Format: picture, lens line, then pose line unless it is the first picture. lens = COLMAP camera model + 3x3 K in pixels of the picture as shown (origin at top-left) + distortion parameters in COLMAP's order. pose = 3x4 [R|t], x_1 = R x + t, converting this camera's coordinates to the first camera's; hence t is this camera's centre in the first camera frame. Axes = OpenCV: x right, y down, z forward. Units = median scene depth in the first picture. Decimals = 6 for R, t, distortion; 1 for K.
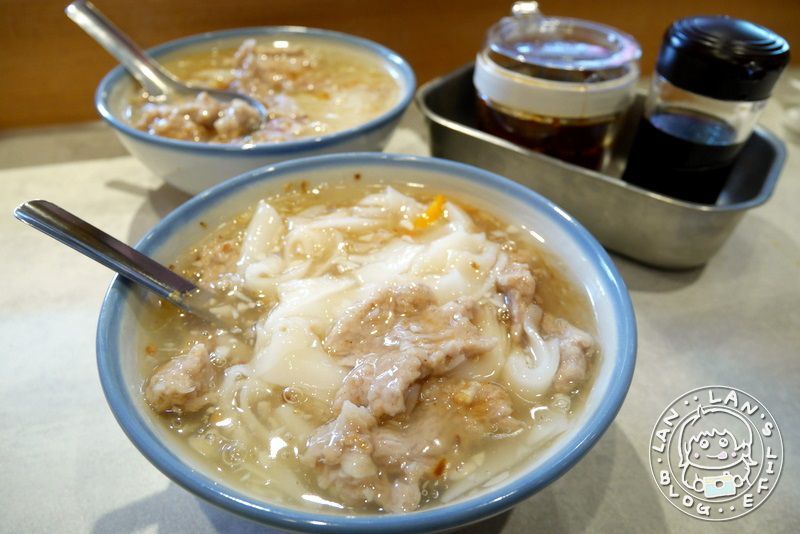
lens RADIAL K [[572.3, 0, 400.9], [0, 572.3, 266.6], [0, 0, 1]] dist [-0.037447, 0.010105]
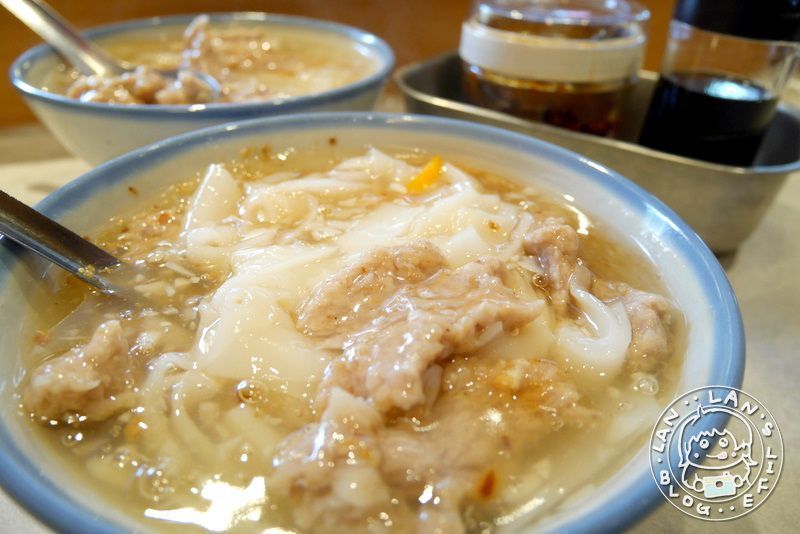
lens RADIAL K [[572.3, 0, 399.7], [0, 572.3, 264.6], [0, 0, 1]] dist [-0.037447, 0.010105]
pose [[0.997649, -0.032645, 0.060254, -0.047680], [0.038597, 0.994196, -0.100420, 0.135456], [-0.056626, 0.102509, 0.993119, 0.279411]]
